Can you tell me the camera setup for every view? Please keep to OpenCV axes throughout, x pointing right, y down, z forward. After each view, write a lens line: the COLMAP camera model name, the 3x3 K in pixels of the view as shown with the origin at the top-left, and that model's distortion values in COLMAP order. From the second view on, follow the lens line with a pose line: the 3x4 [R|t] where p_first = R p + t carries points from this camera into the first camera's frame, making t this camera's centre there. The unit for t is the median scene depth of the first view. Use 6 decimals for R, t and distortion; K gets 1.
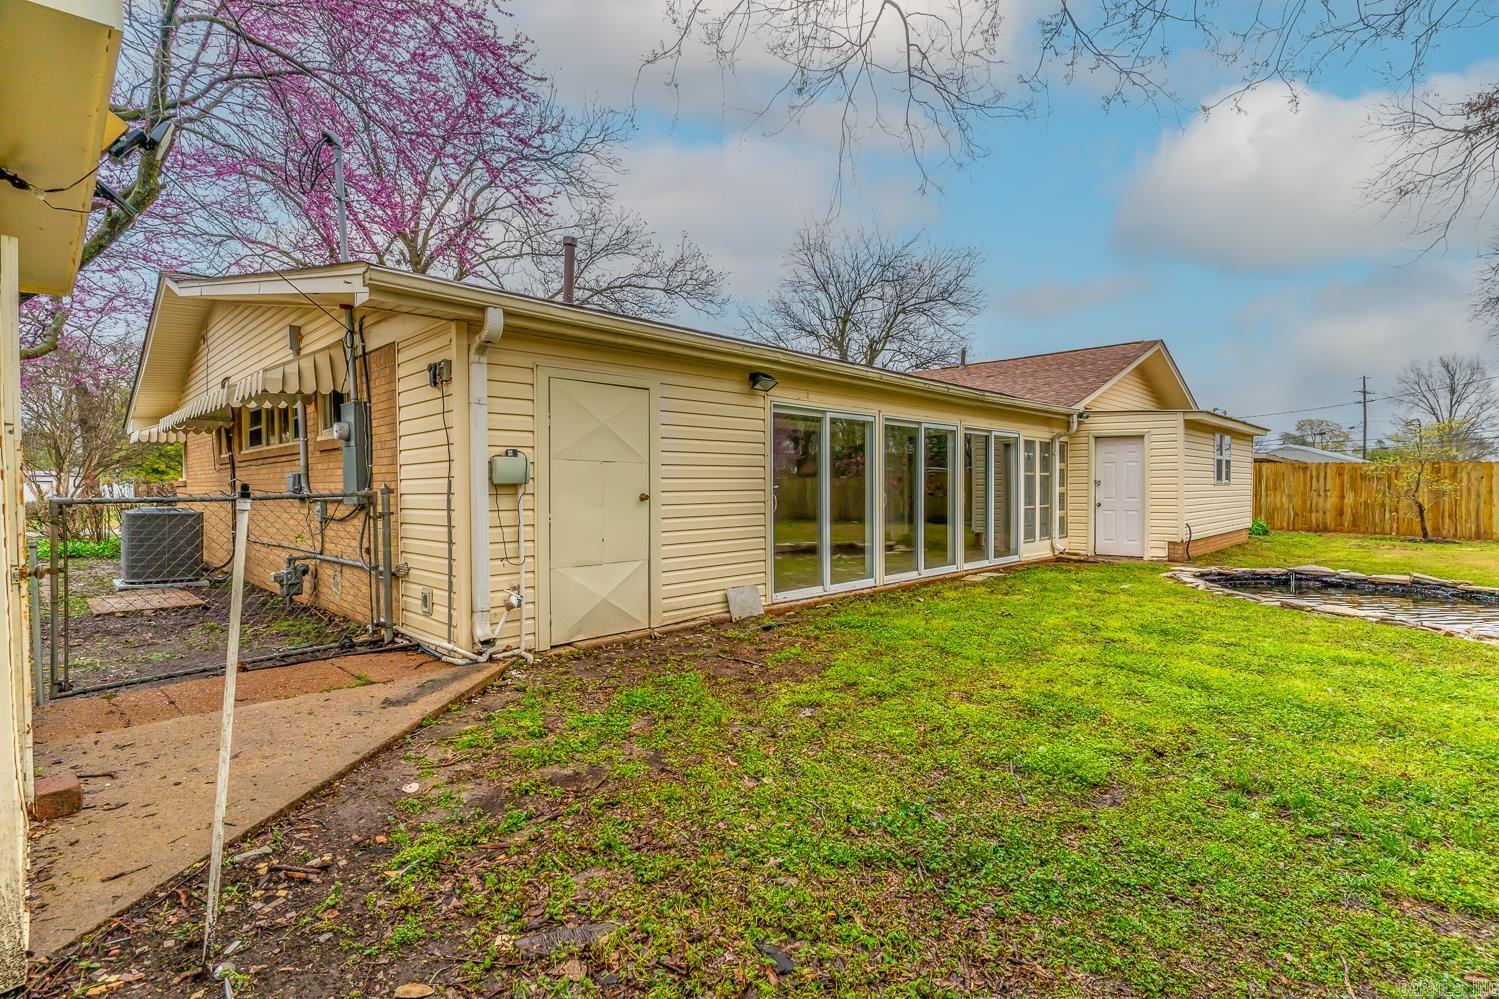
lens RADIAL K [[714.6, 0, 751.1], [0, 714.6, 500.9], [0, 0, 1]] dist [0.000611, -0.001332]
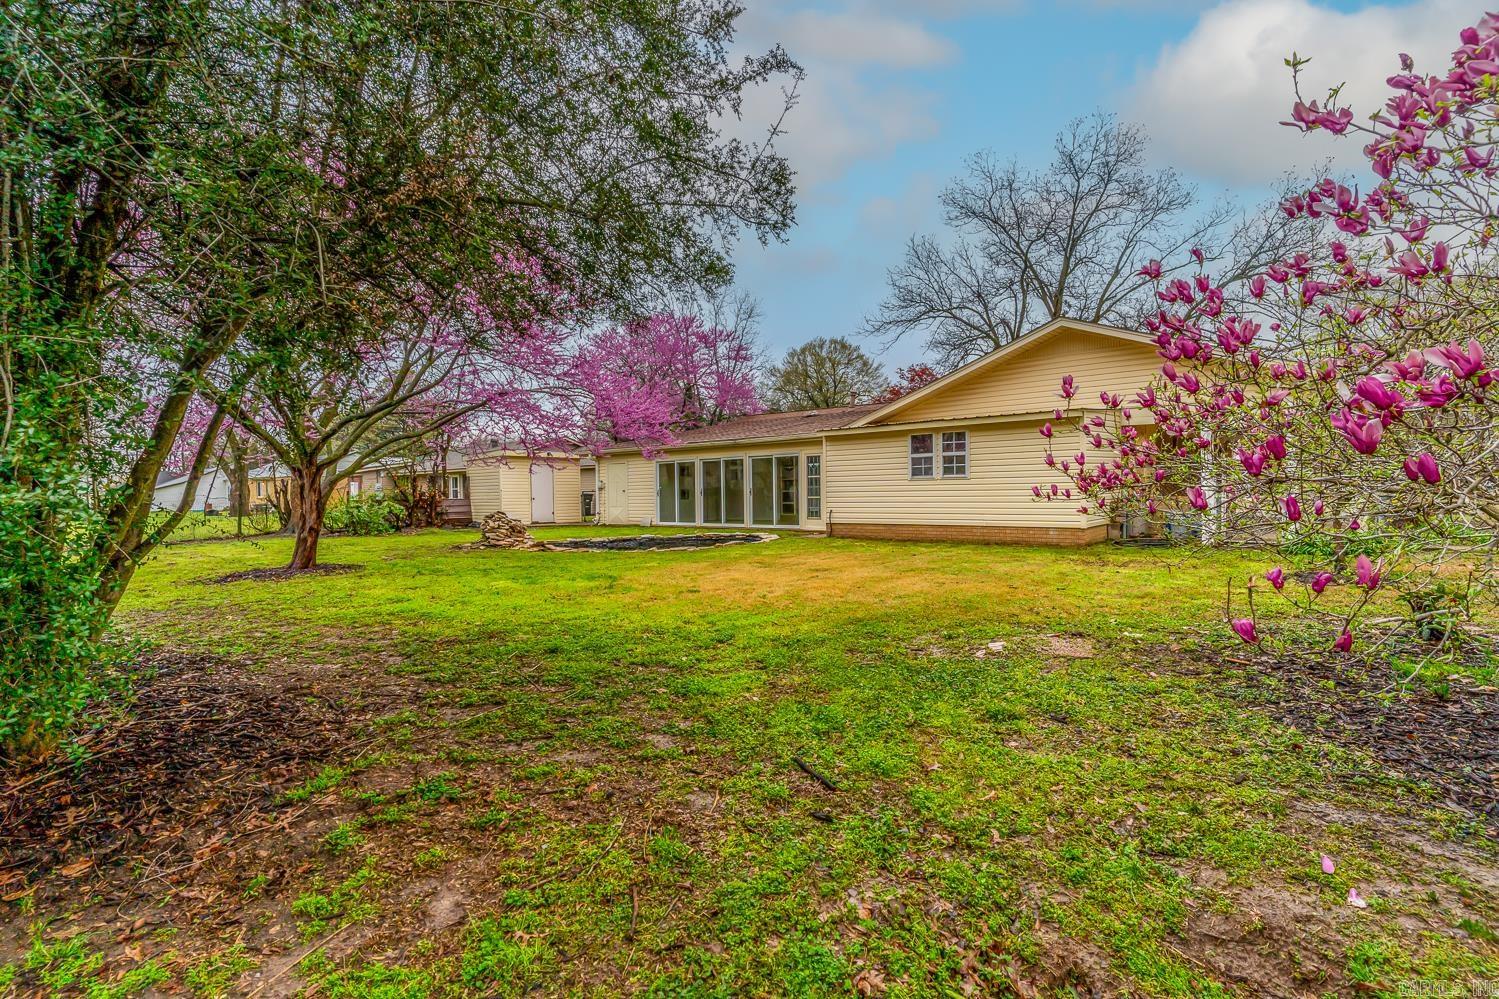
lens RADIAL K [[714.6, 0, 744.6], [0, 714.6, 501.6], [0, 0, 1]] dist [0.000611, -0.001332]
pose [[0.043596, 0.010075, -0.998998, 4.202447], [-0.009713, 0.999906, 0.009661, 0.004855], [0.999002, 0.009283, 0.043690, 1.665461]]
